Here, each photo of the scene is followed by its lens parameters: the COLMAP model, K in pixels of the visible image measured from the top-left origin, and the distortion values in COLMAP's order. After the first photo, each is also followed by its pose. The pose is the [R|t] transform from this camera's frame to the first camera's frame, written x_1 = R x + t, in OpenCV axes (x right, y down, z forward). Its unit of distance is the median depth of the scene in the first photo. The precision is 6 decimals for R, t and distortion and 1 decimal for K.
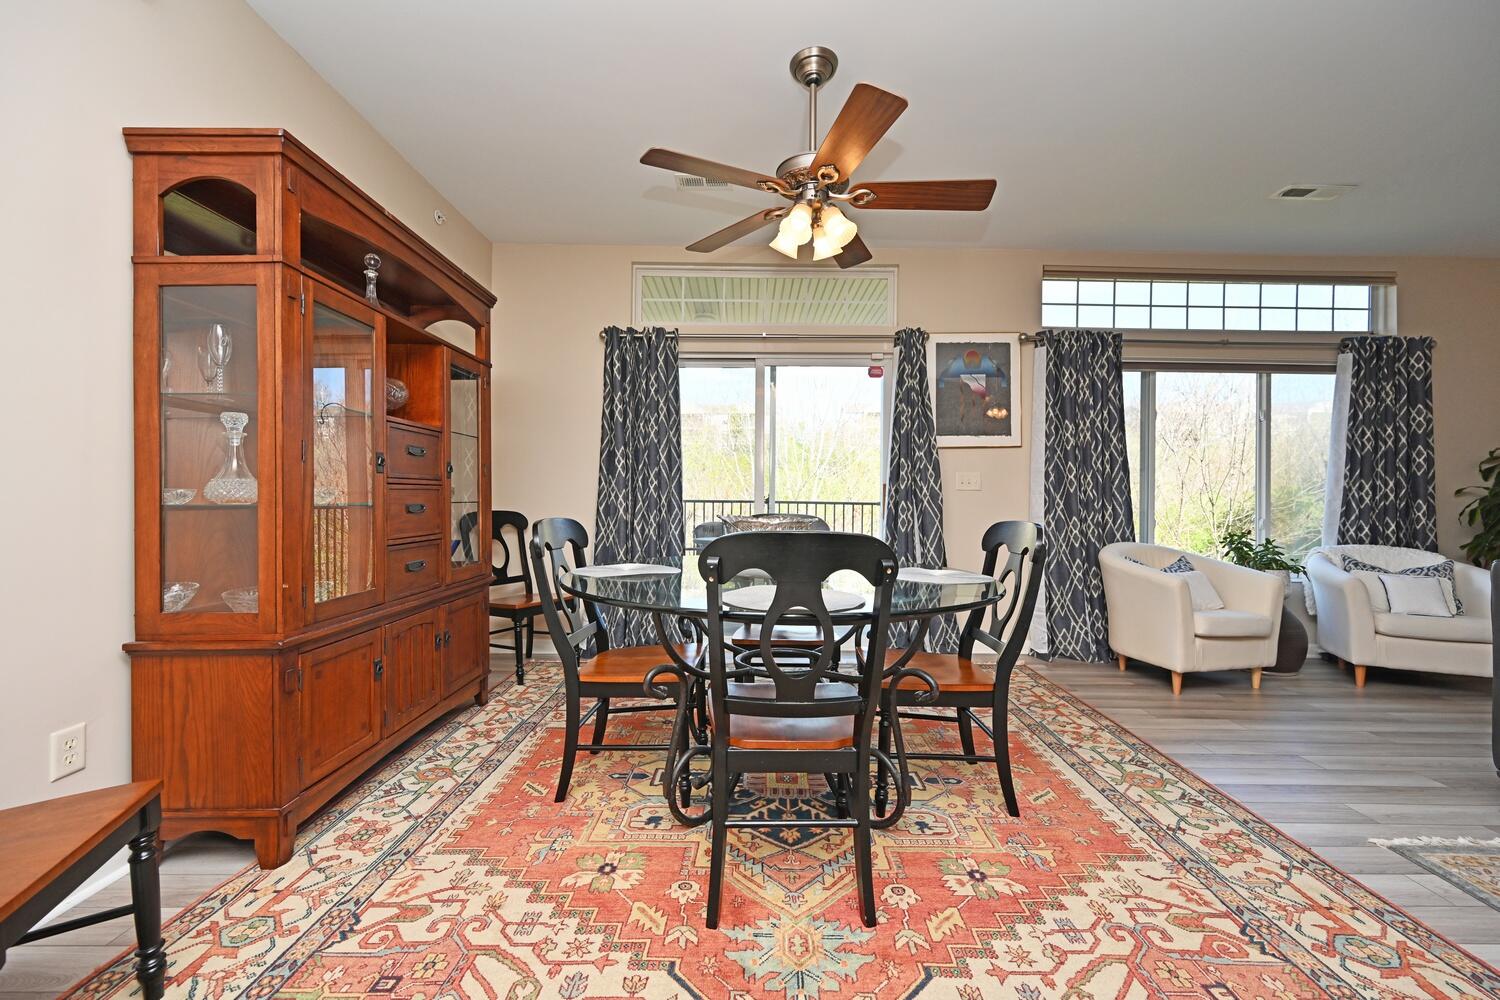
lens RADIAL K [[593.3, 0, 756.1], [0, 593.3, 492.9], [0, 0, 1]] dist [0.001593, 0.000199]
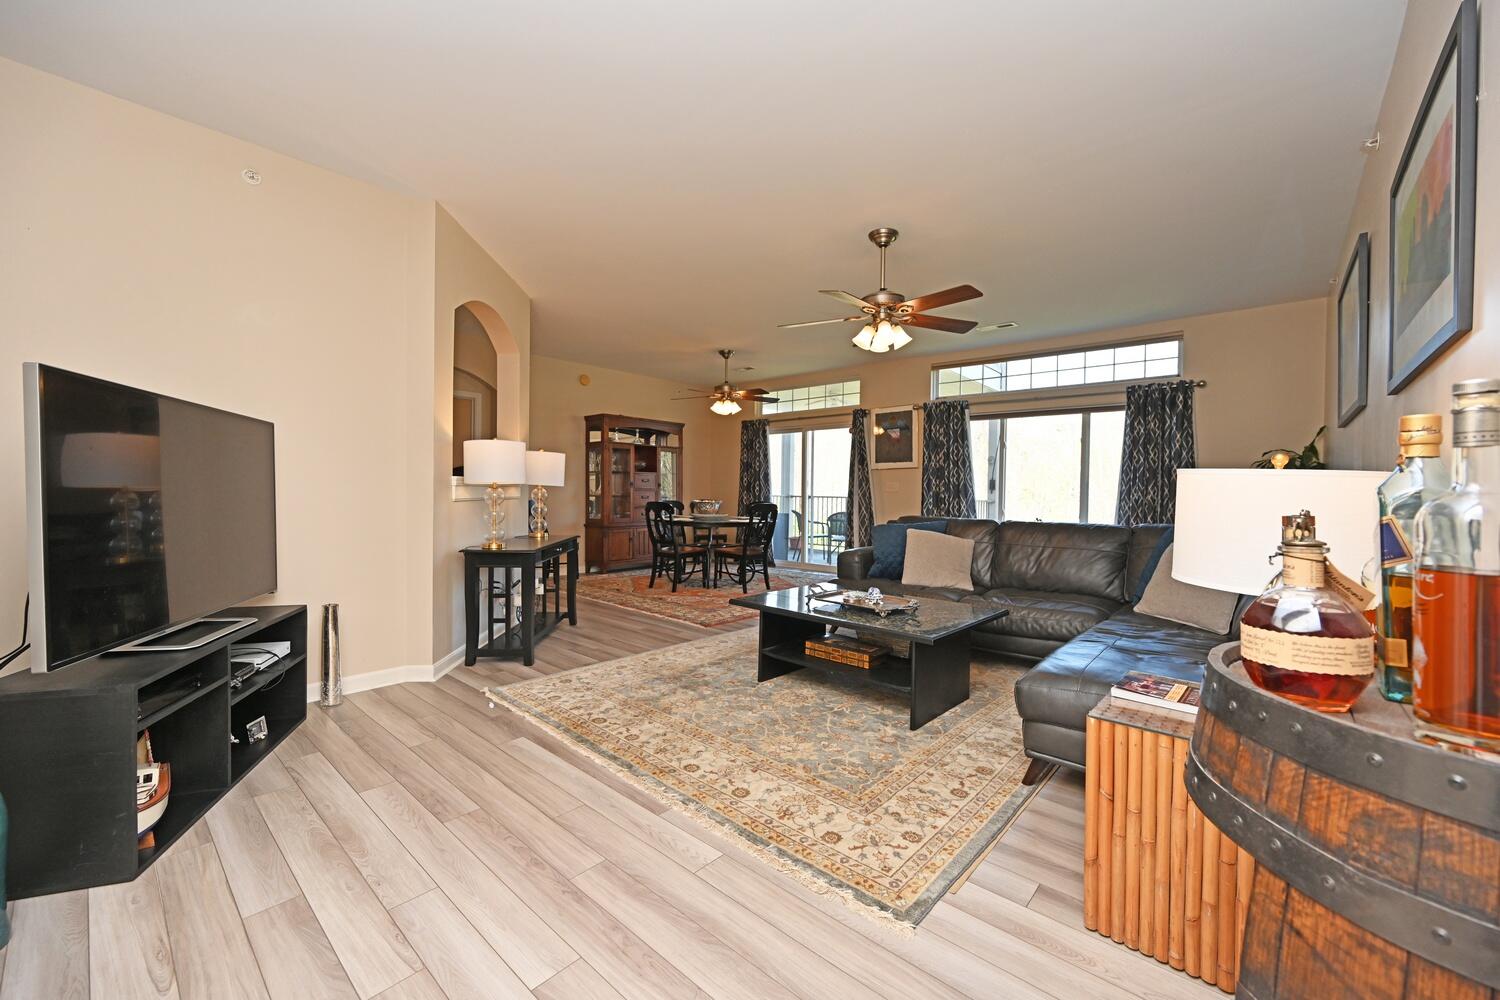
lens RADIAL K [[592.6, 0, 750.0], [0, 592.6, 500.0], [0, 0, 1]] dist [0.000235, 0.000134]
pose [[0.742963, 0.012579, -0.669215, 1.319797], [-0.002922, 0.999875, 0.015550, -0.007330], [0.669327, -0.009598, 0.742906, -0.698272]]
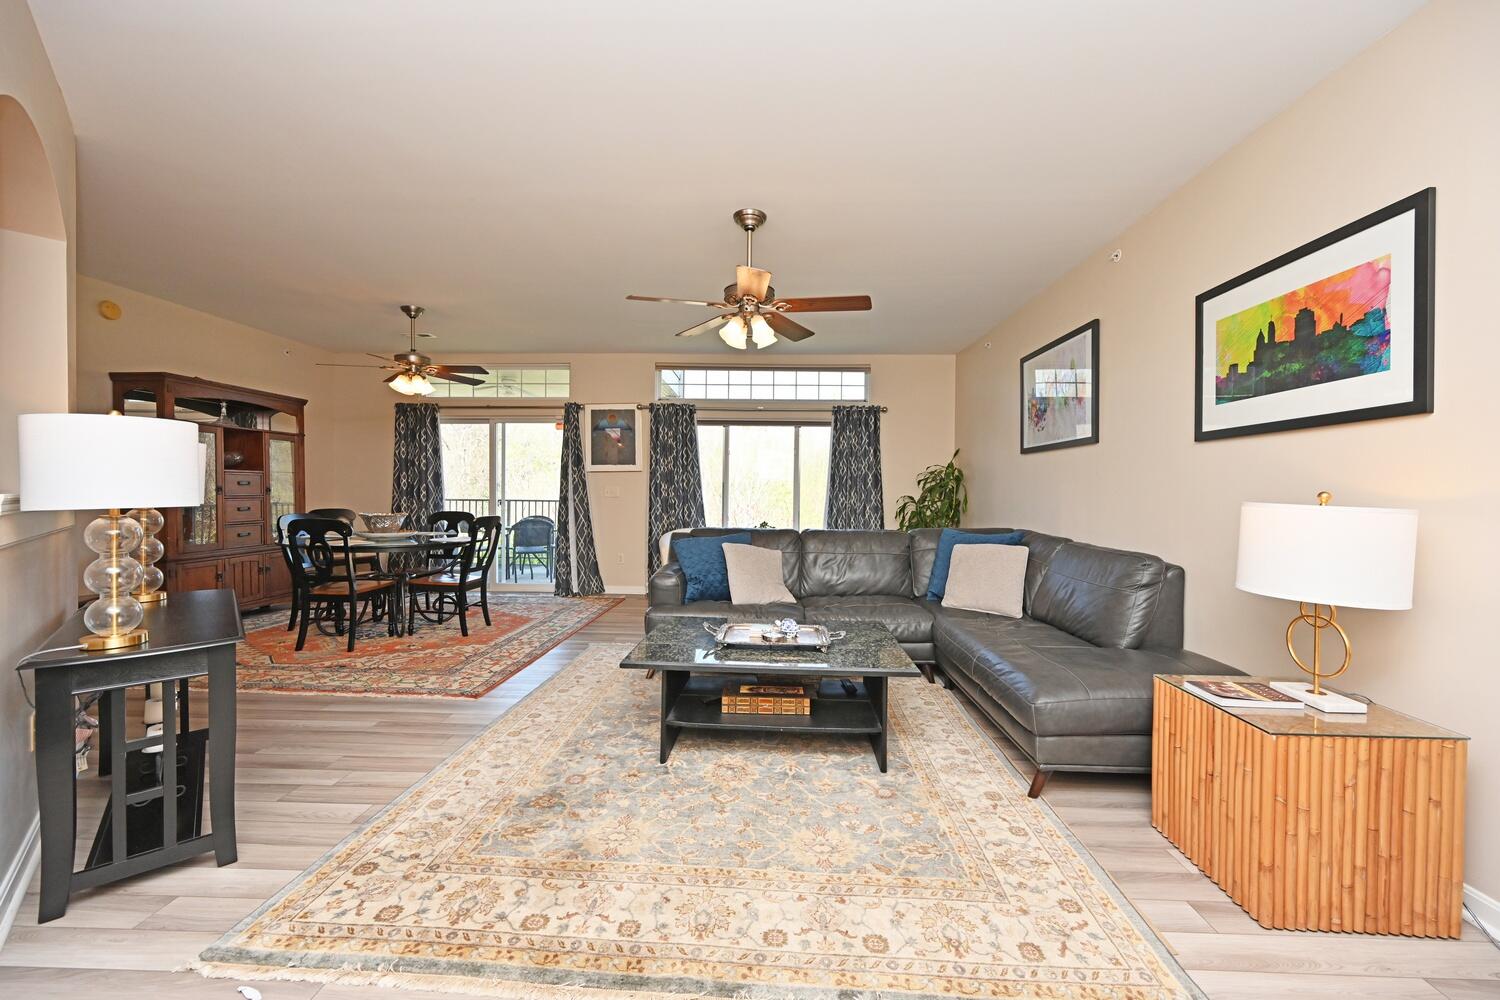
lens RADIAL K [[590.0, 0, 756.7], [0, 590.0, 501.0], [0, 0, 1]] dist [-0.000164, 0.000058]
pose [[0.999183, 0.002487, -0.040341, 0.872839], [-0.001511, 0.999706, 0.024209, -0.036167], [0.040389, -0.024128, 0.998893, -0.691778]]
